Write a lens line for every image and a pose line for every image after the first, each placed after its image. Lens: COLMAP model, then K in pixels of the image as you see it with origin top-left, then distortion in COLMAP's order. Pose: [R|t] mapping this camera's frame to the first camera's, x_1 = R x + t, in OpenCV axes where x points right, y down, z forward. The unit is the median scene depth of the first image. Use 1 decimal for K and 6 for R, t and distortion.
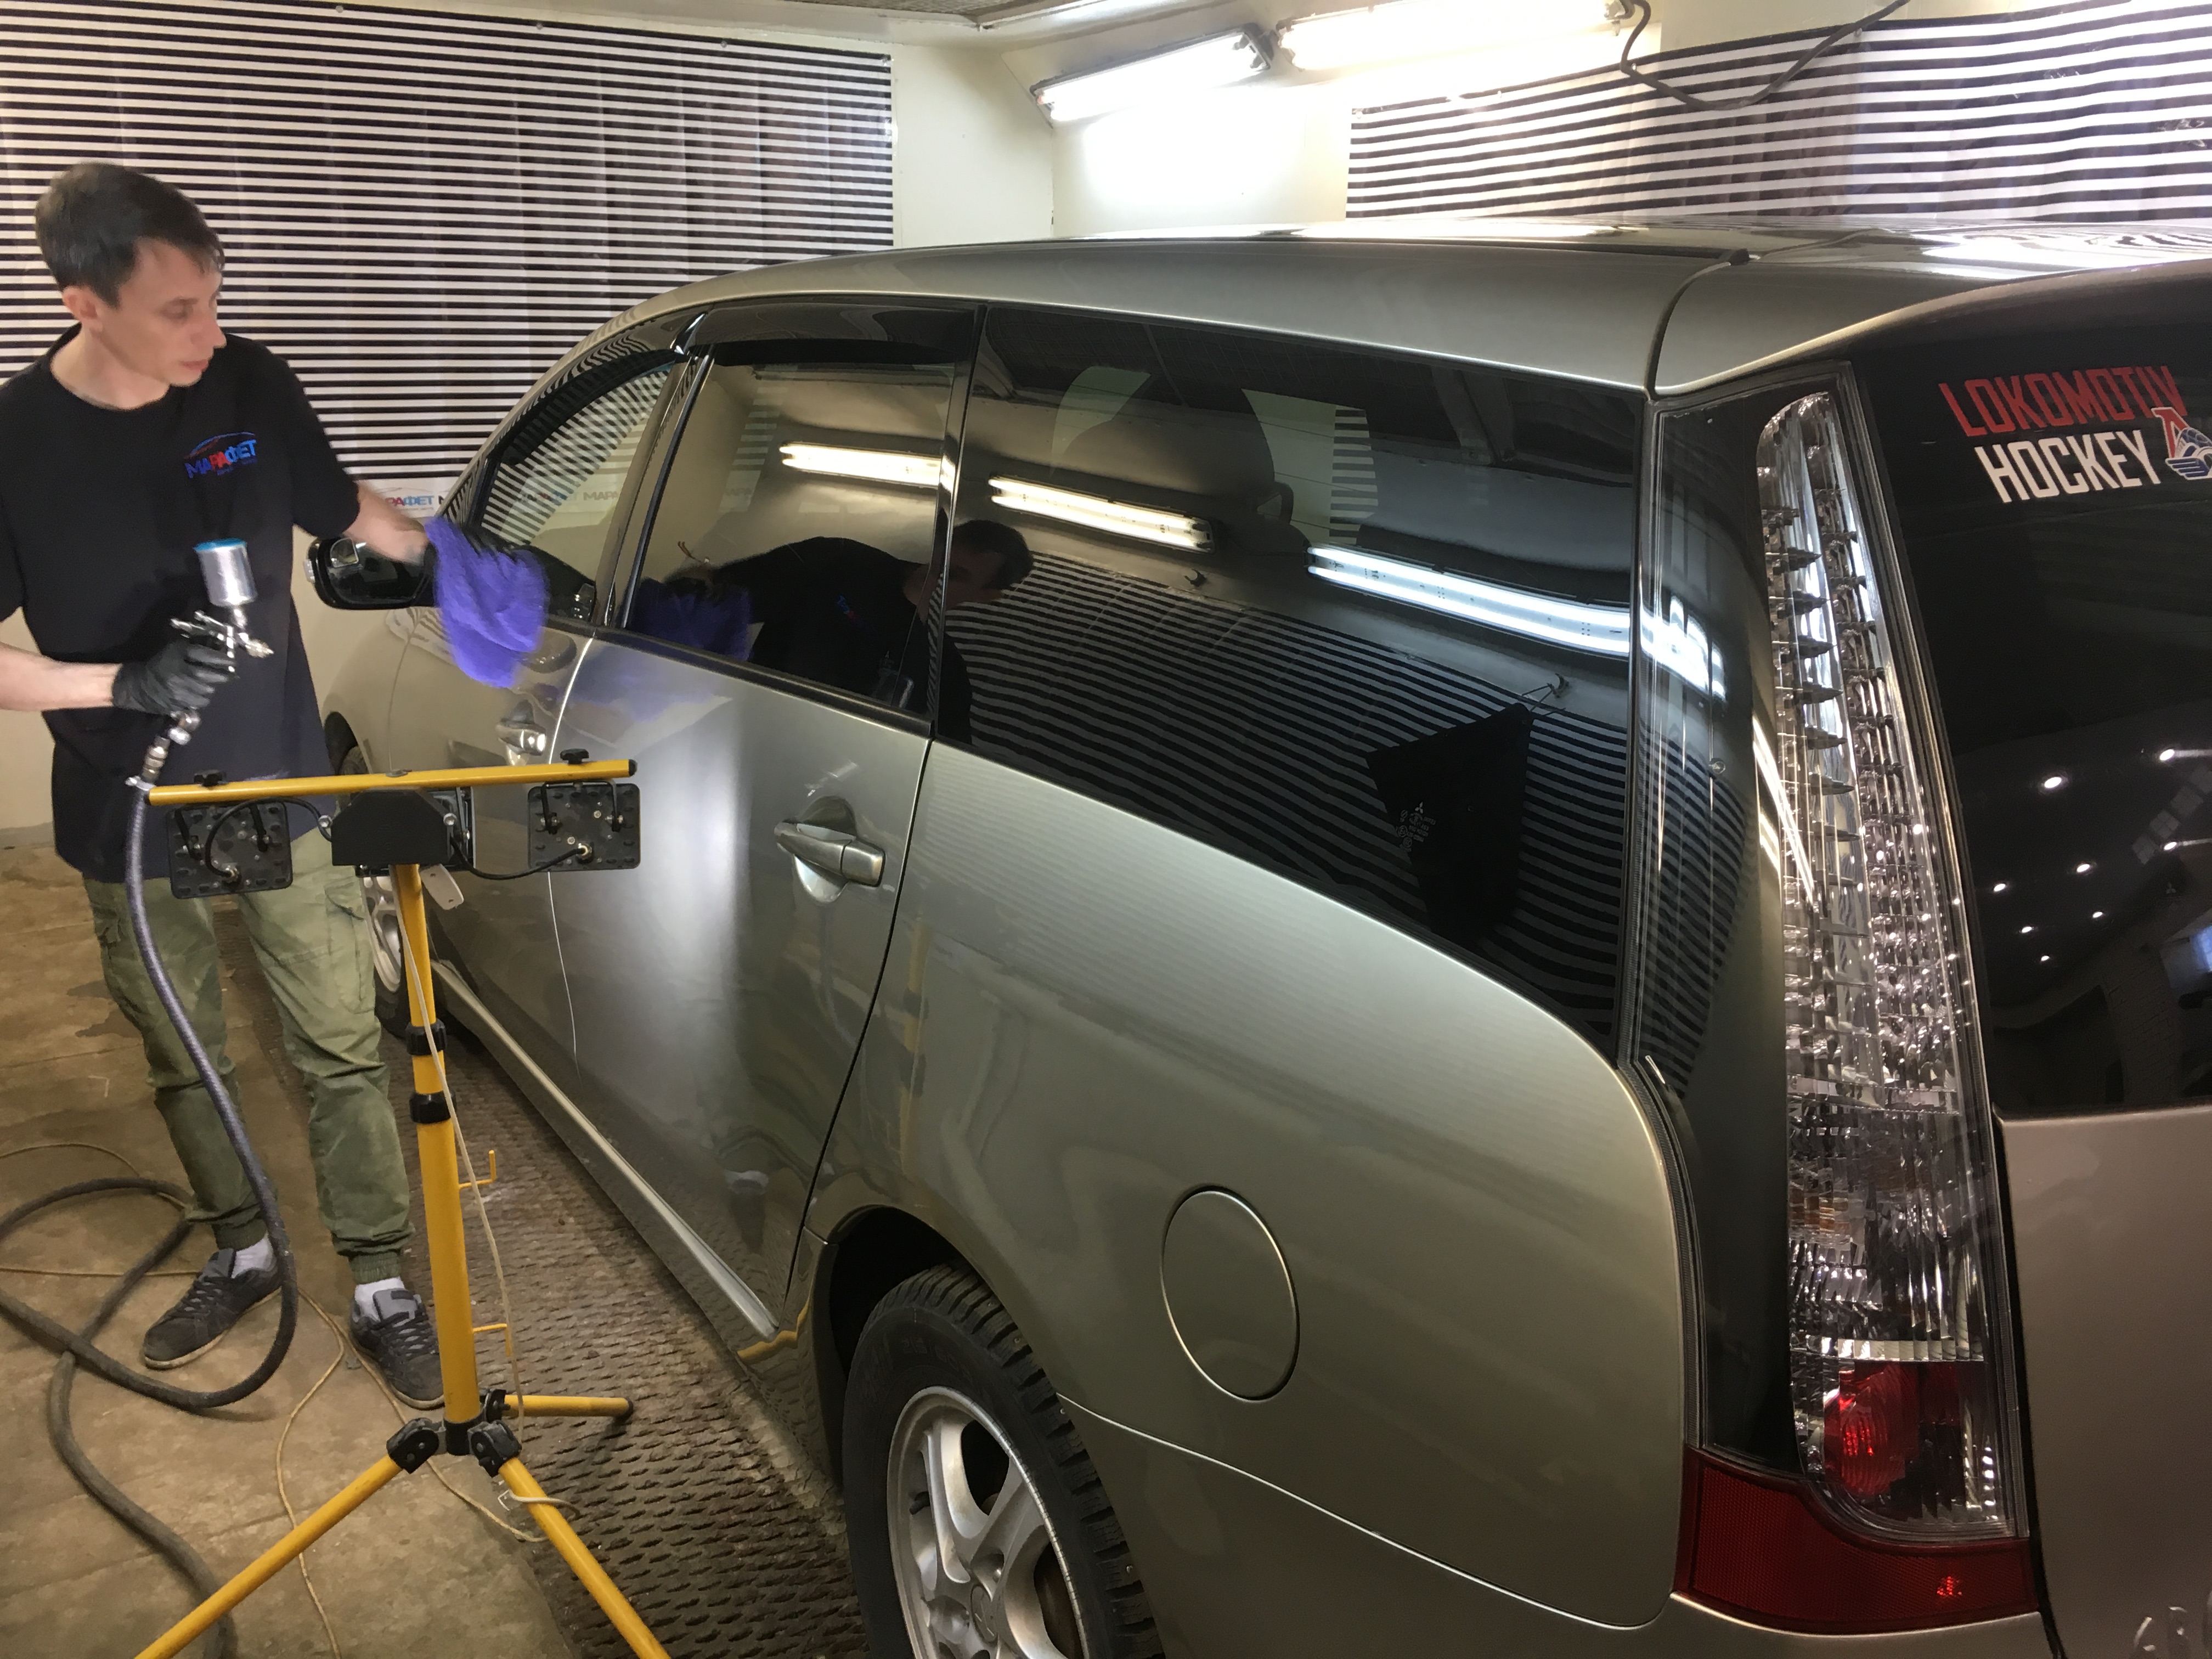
lens RADIAL K [[1863.2, 0, 1106.0], [0, 1863.2, 829.5], [0, 0, 1]] dist [0.079473, -0.106098]
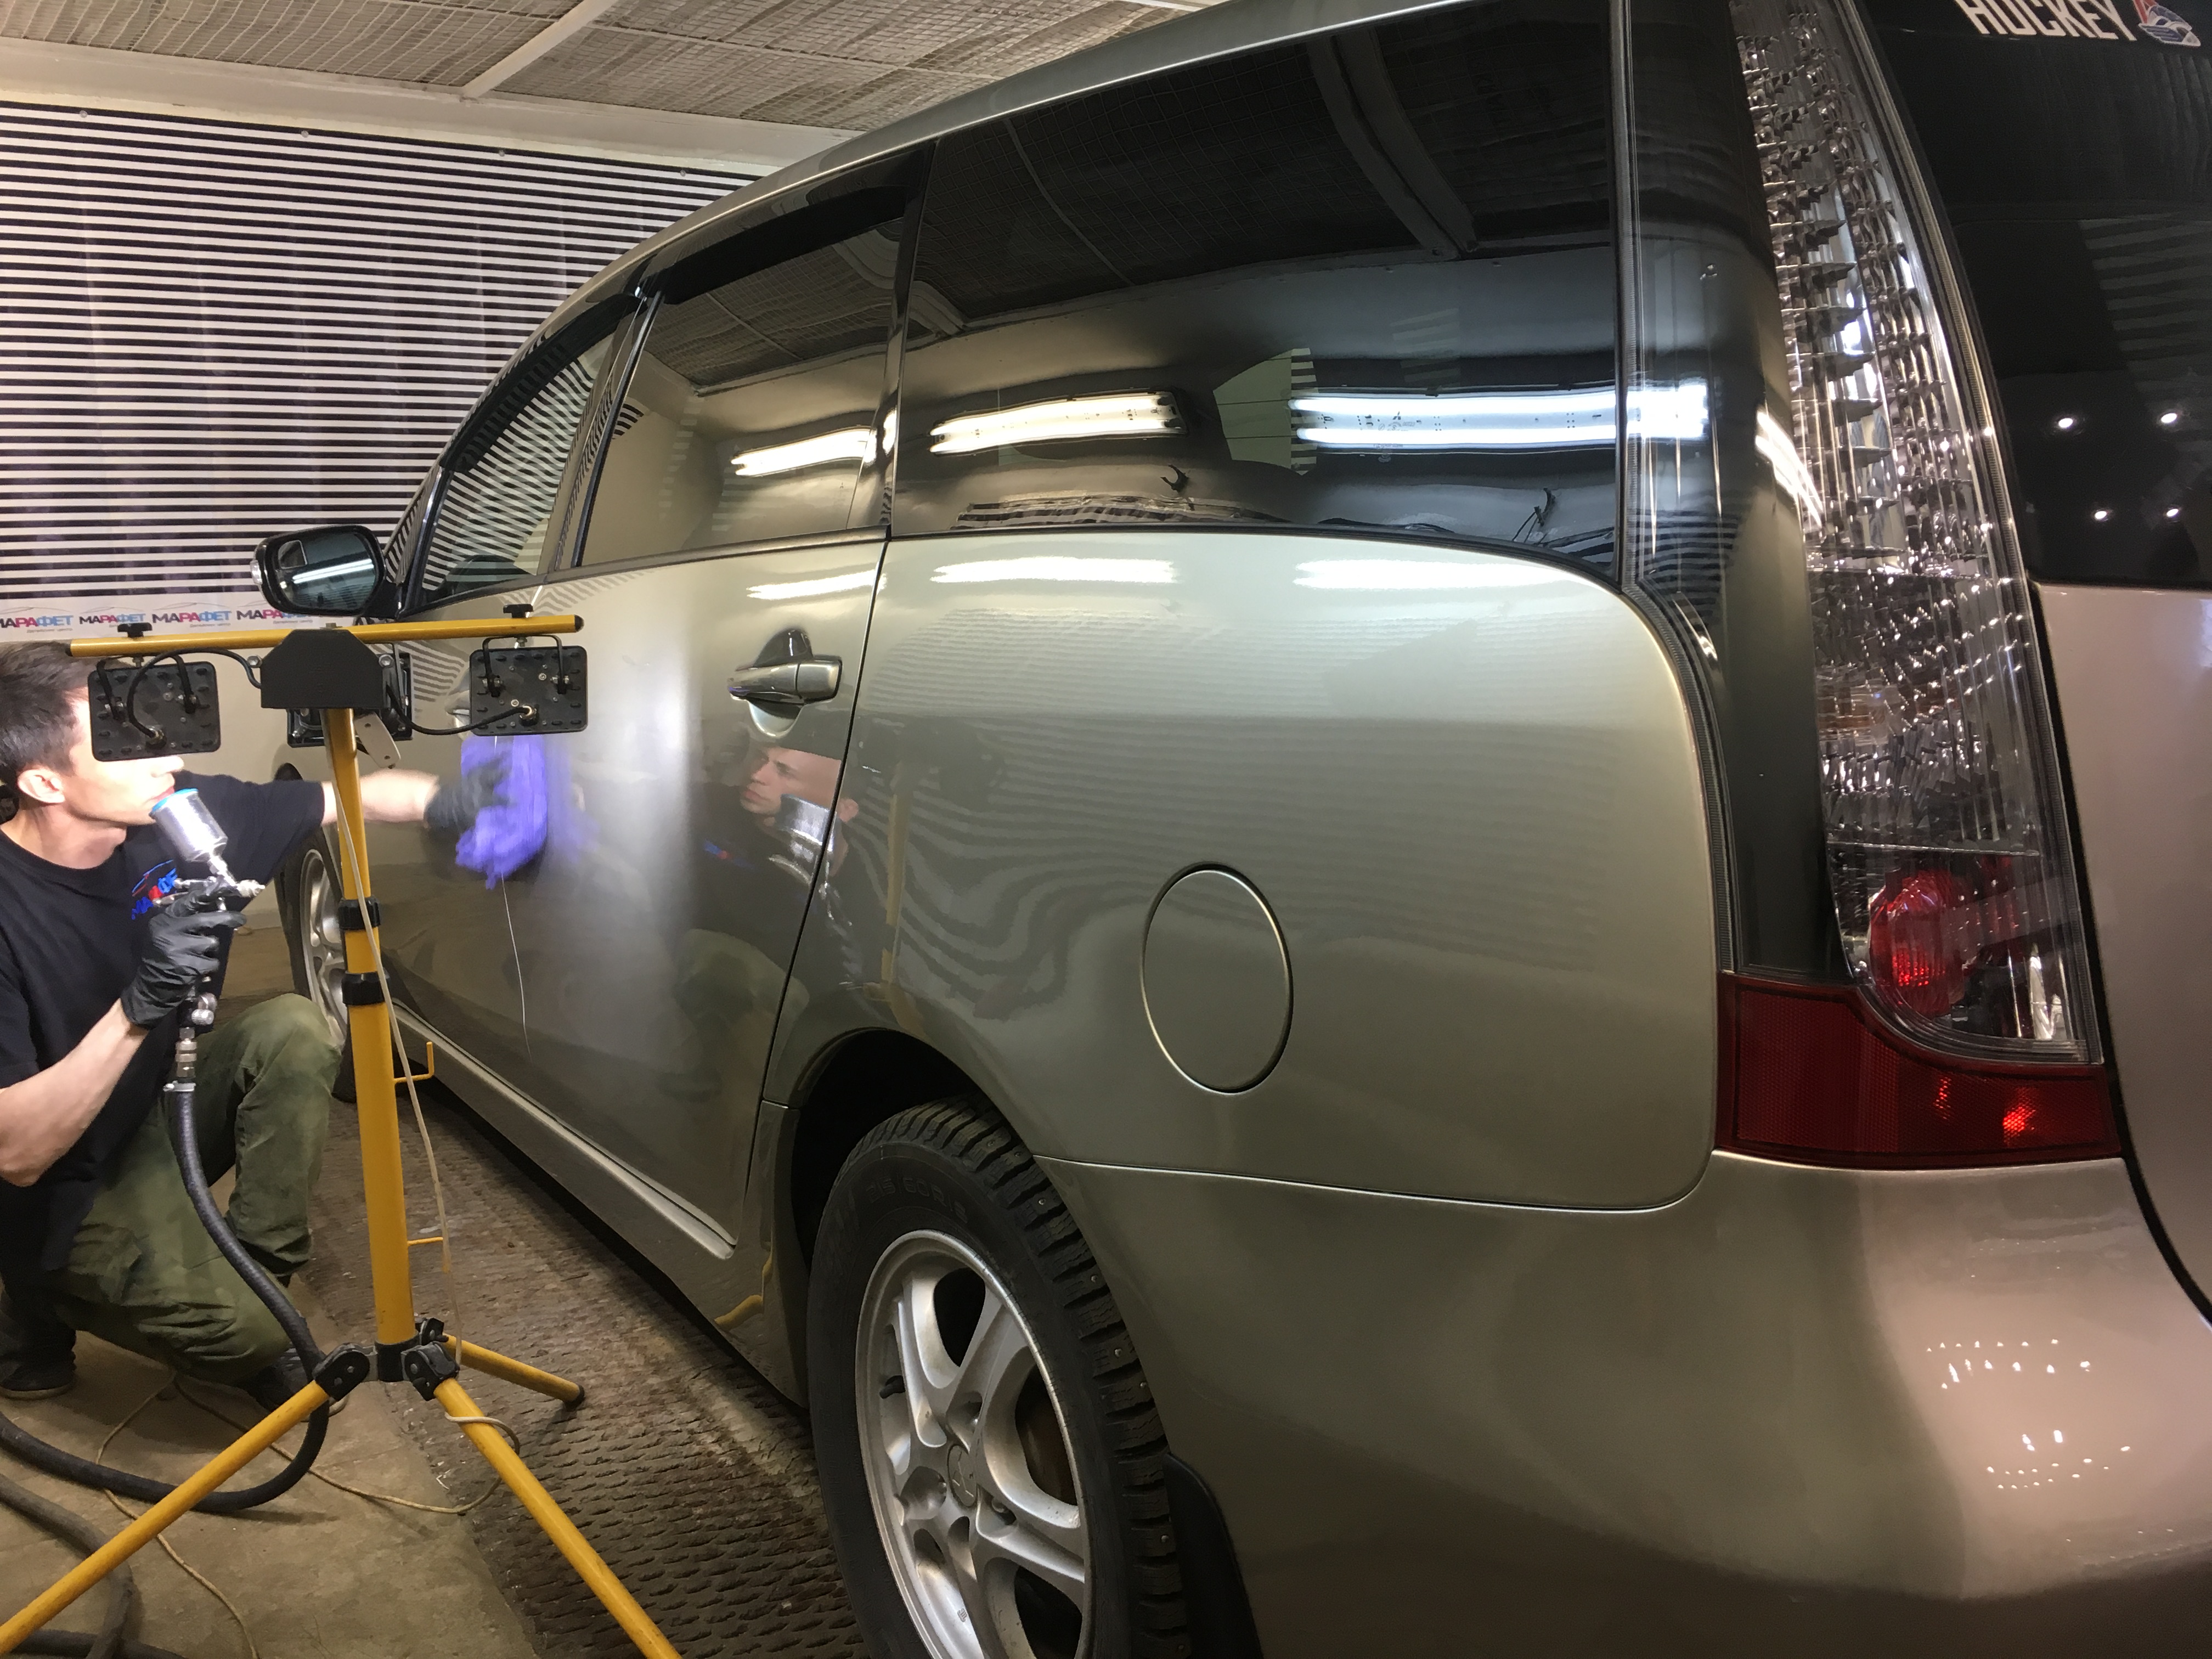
lens RADIAL K [[1863.2, 0, 1106.0], [0, 1863.2, 829.5], [0, 0, 1]] dist [0.079473, -0.106098]
pose [[0.999464, -0.027325, 0.018009, -0.002098], [0.029138, 0.993552, -0.109571, 0.163974], [-0.014899, 0.110037, 0.993816, 0.043708]]
